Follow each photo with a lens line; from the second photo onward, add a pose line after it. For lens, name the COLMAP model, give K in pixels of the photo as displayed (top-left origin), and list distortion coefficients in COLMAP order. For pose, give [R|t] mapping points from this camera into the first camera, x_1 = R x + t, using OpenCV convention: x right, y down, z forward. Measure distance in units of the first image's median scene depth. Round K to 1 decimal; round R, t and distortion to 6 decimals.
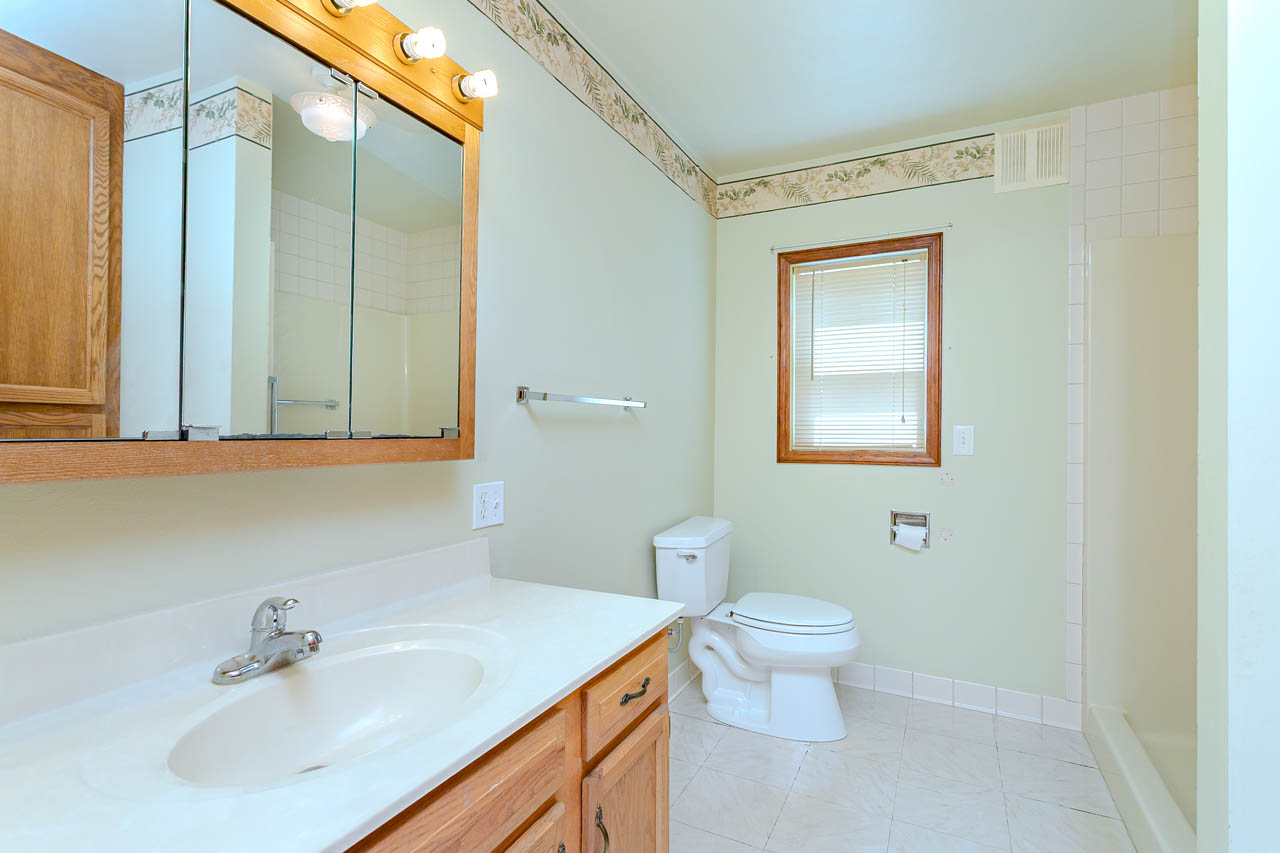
lens RADIAL K [[601.8, 0, 640.0], [0, 601.8, 426.5], [0, 0, 1]] dist [-0.001829, -0.000005]
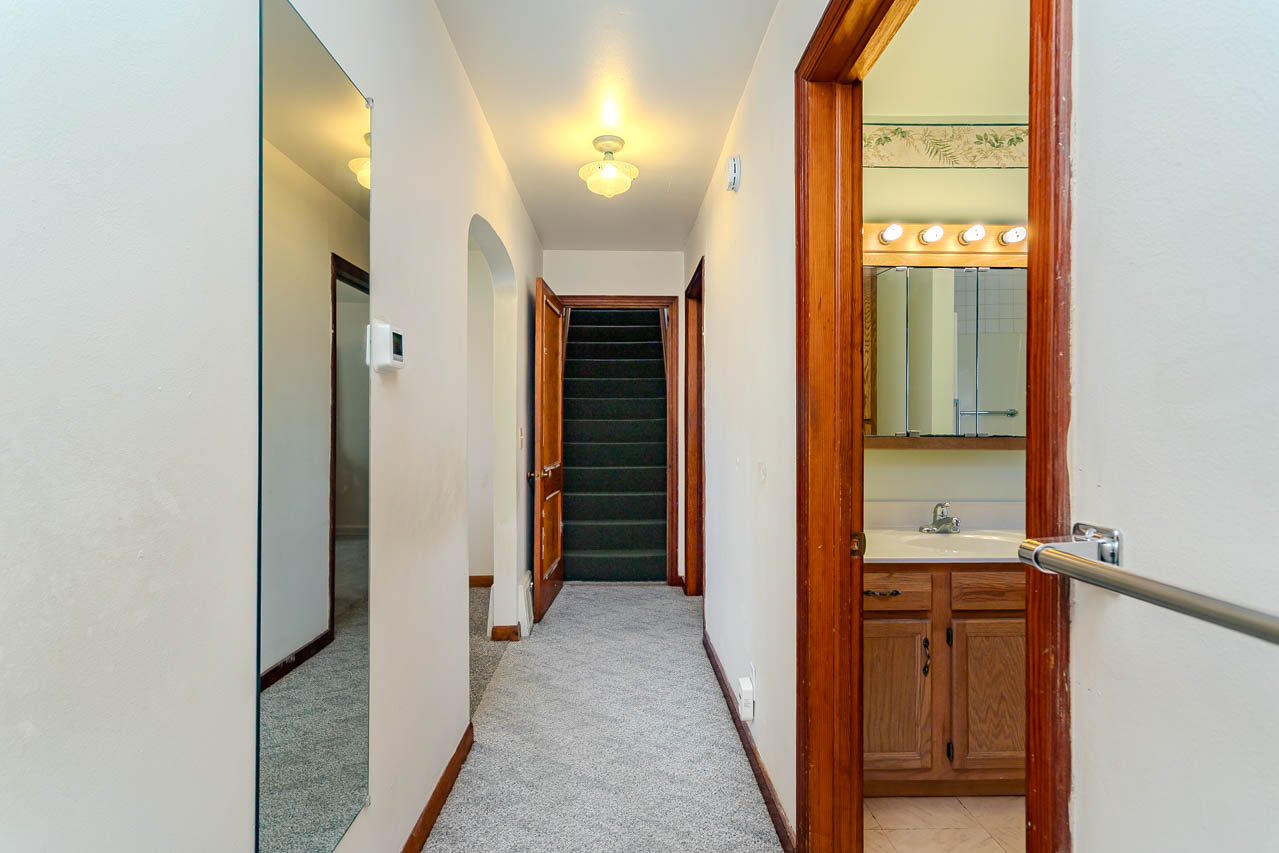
lens RADIAL K [[601.3, 0, 639.5], [0, 601.3, 426.5], [0, 0, 1]] dist [-0.001829, -0.000005]
pose [[0.480984, -0.013259, -0.876629, 0.388028], [0.005184, 0.999911, -0.012280, 0.005109], [0.876714, 0.001362, 0.481010, -0.512153]]
